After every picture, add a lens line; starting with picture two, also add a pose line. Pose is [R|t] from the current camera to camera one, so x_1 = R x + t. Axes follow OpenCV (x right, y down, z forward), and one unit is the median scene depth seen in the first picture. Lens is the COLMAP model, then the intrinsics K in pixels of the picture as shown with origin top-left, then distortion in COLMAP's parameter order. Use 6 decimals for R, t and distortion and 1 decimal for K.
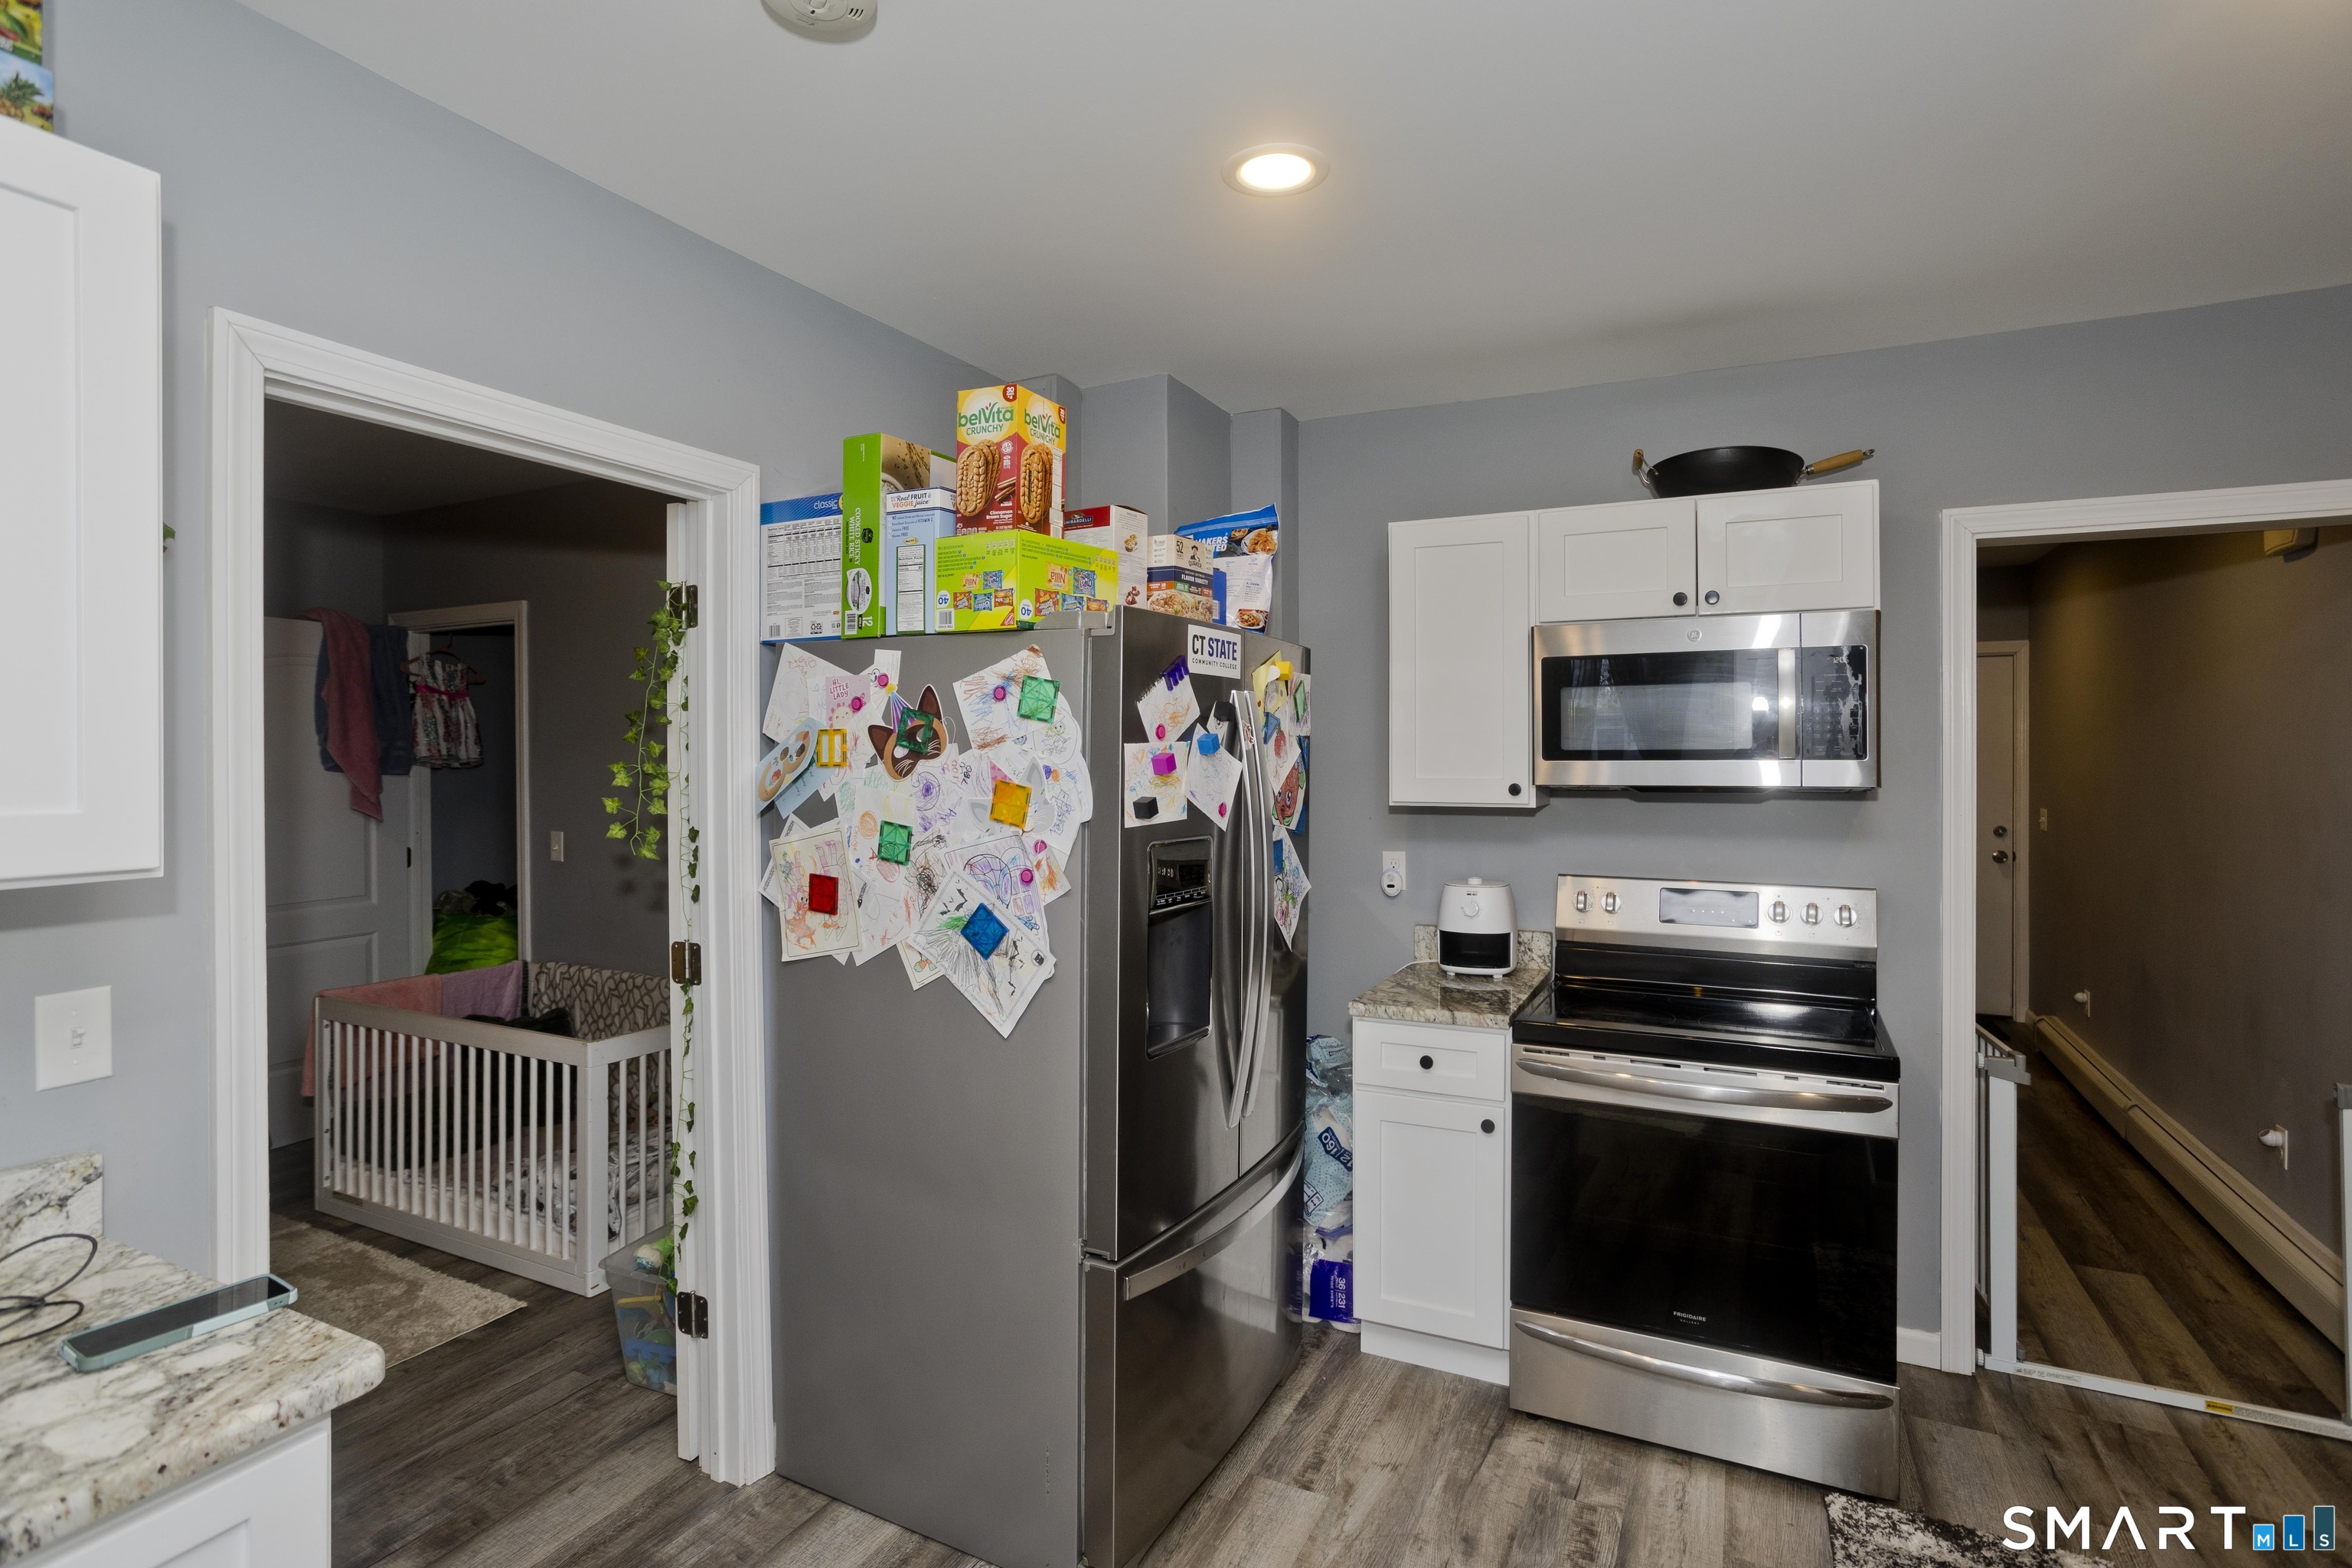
lens RADIAL K [[1167.6, 0, 1183.5], [0, 1167.6, 771.9], [0, 0, 1]] dist [0.000041, 0.002772]
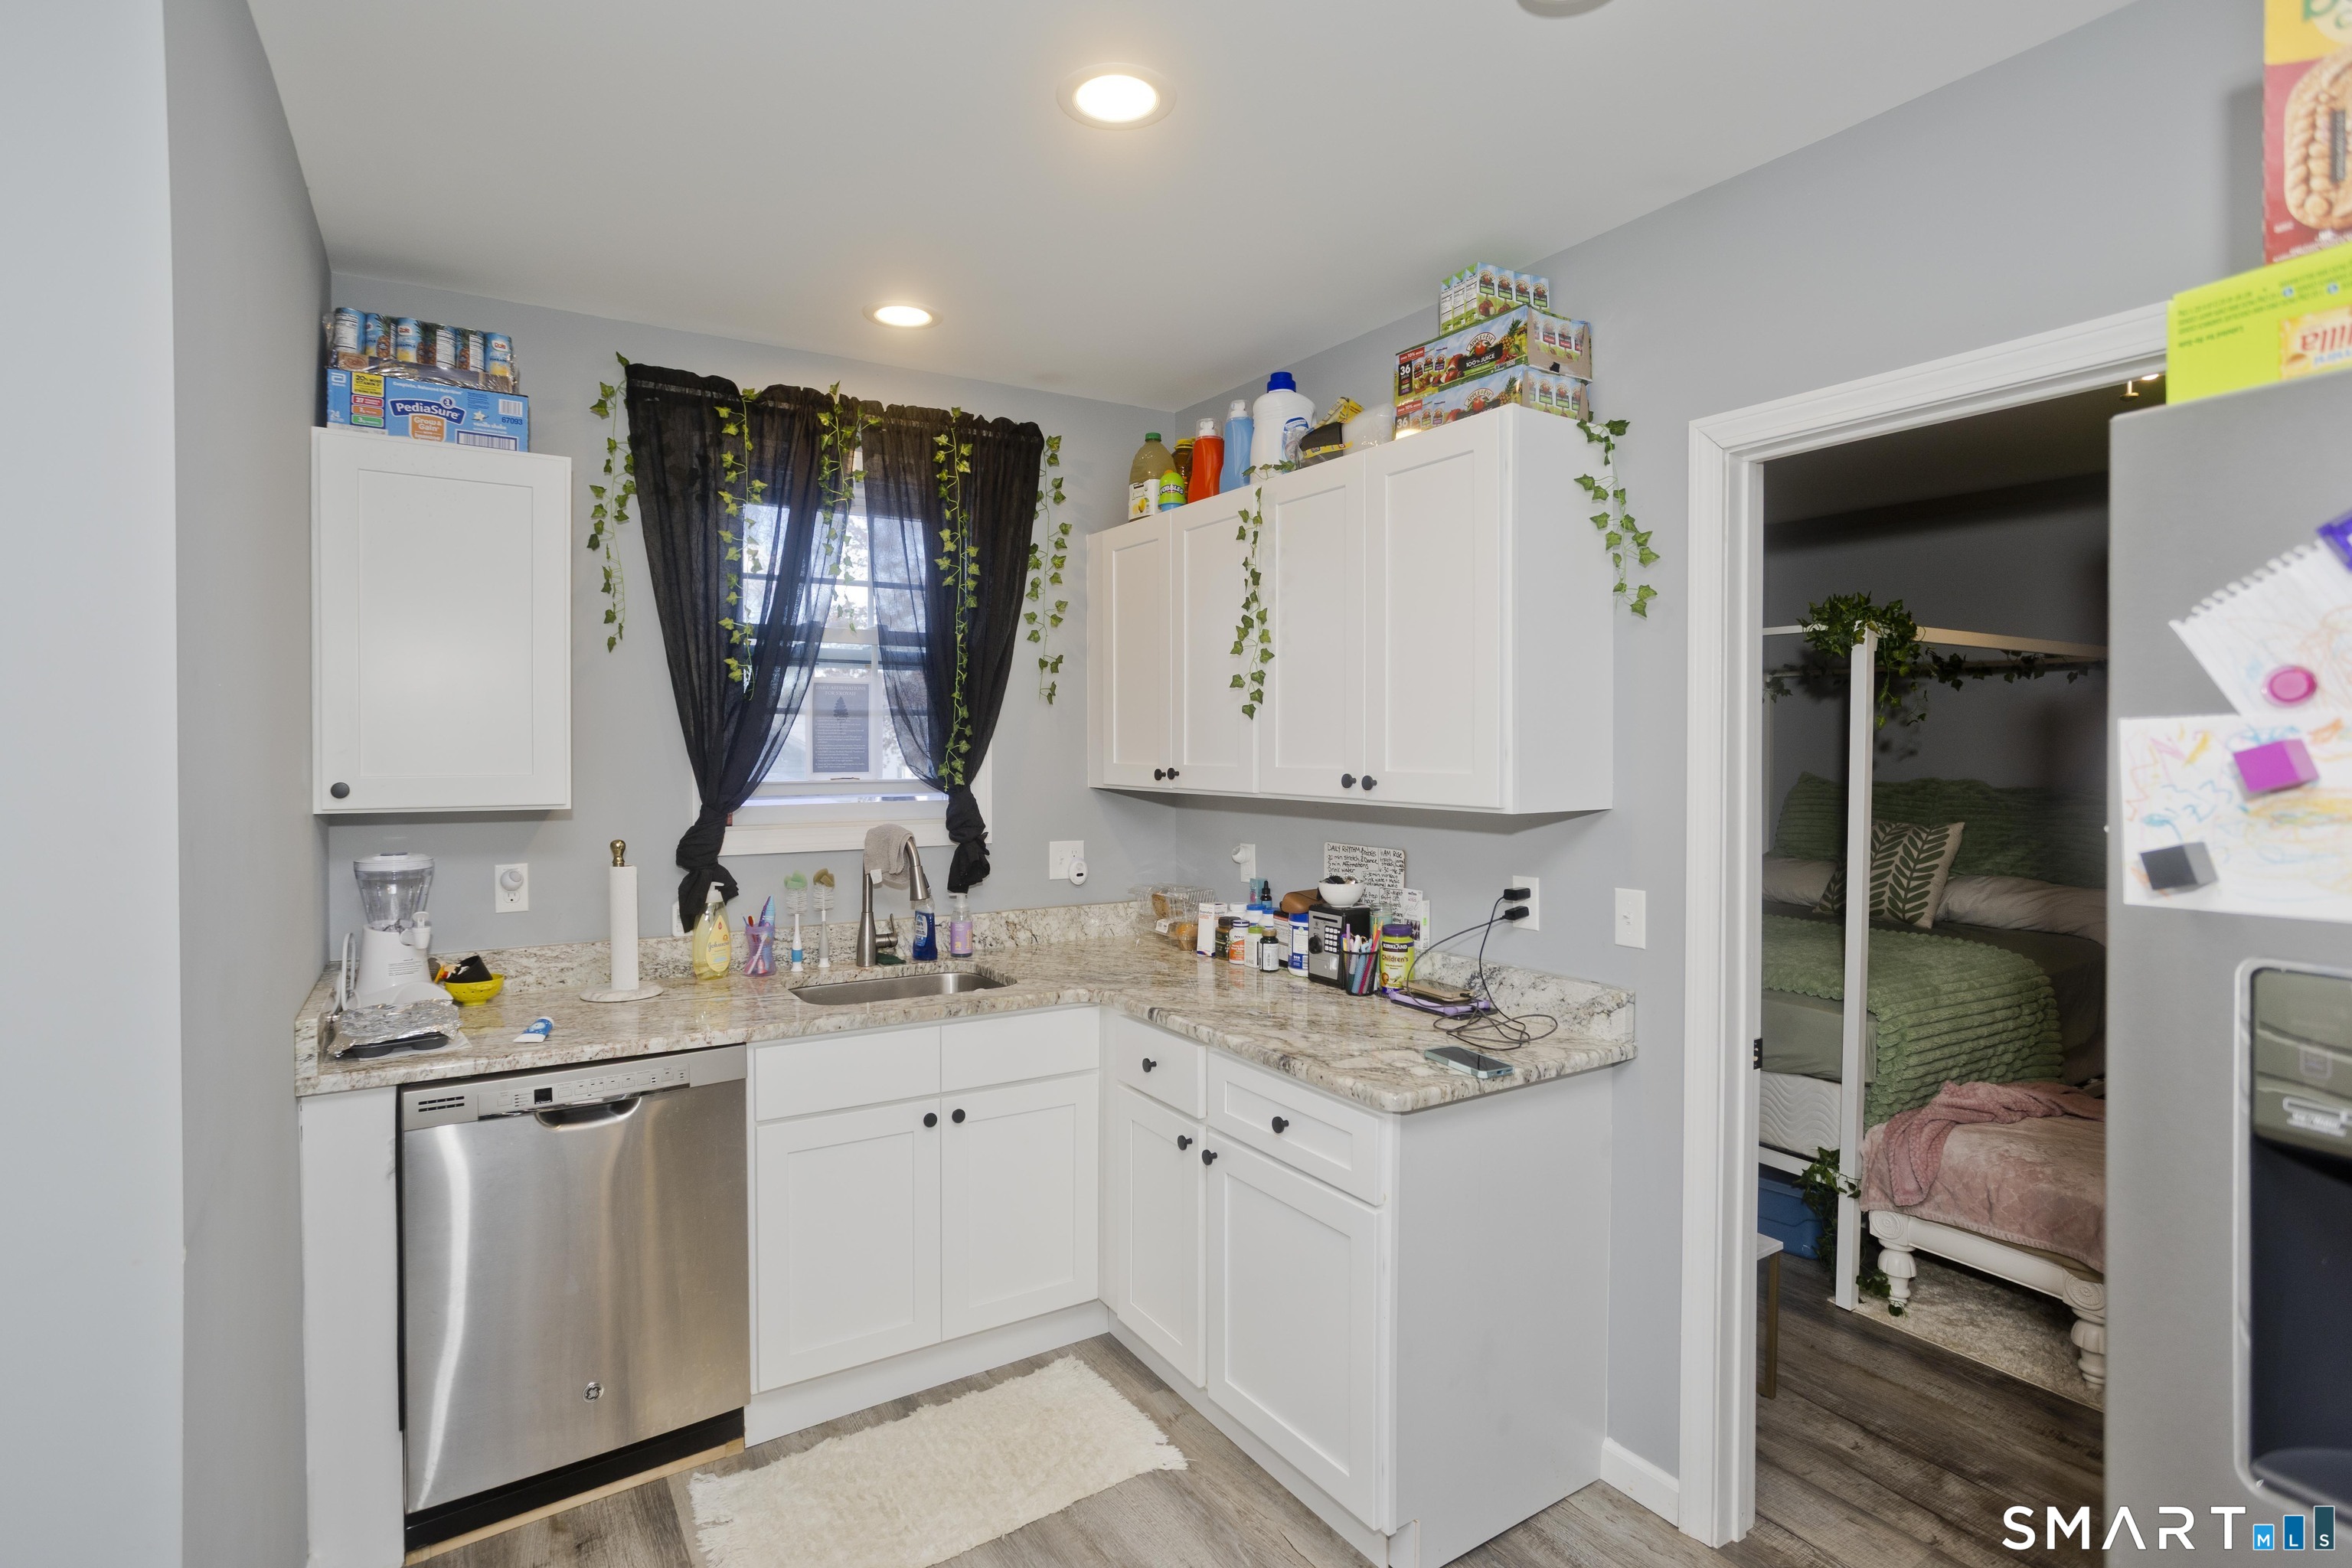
lens RADIAL K [[1167.6, 0, 1180.6], [0, 1167.6, 765.7], [0, 0, 1]] dist [0.000041, 0.002772]
pose [[-0.520872, 0.017923, -0.853447, 0.743041], [-0.007961, 0.999634, 0.025852, -0.020367], [0.853598, 0.020260, -0.520538, 1.296175]]
